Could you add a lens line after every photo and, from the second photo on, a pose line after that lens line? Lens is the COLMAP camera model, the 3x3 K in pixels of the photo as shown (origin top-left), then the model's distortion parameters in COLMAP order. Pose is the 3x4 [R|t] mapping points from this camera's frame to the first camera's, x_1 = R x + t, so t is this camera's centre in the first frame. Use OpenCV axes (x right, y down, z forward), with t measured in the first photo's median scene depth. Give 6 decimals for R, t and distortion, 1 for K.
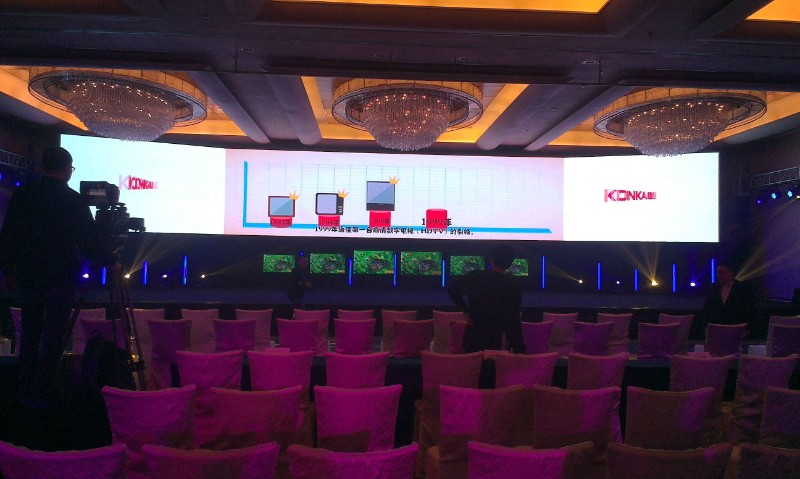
lens RADIAL K [[635.9, 0, 400.0], [0, 635.9, 239.5], [0, 0, 1]] dist [0.071935, 0.000144]
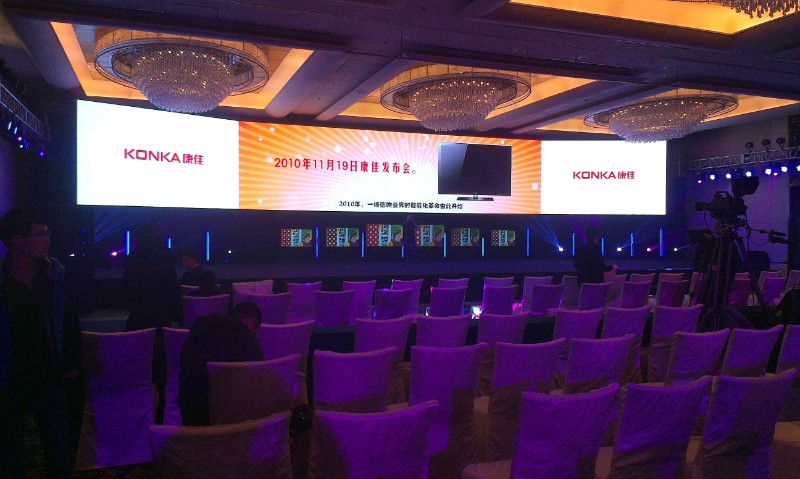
lens RADIAL K [[633.6, 0, 396.8], [0, 633.6, 260.6], [0, 0, 1]] dist [0.083454, -0.002375]
pose [[0.954507, -0.026247, 0.297033, -0.374395], [0.002638, 0.996823, 0.079605, -0.007011], [-0.298178, -0.075200, 0.951543, -0.019954]]
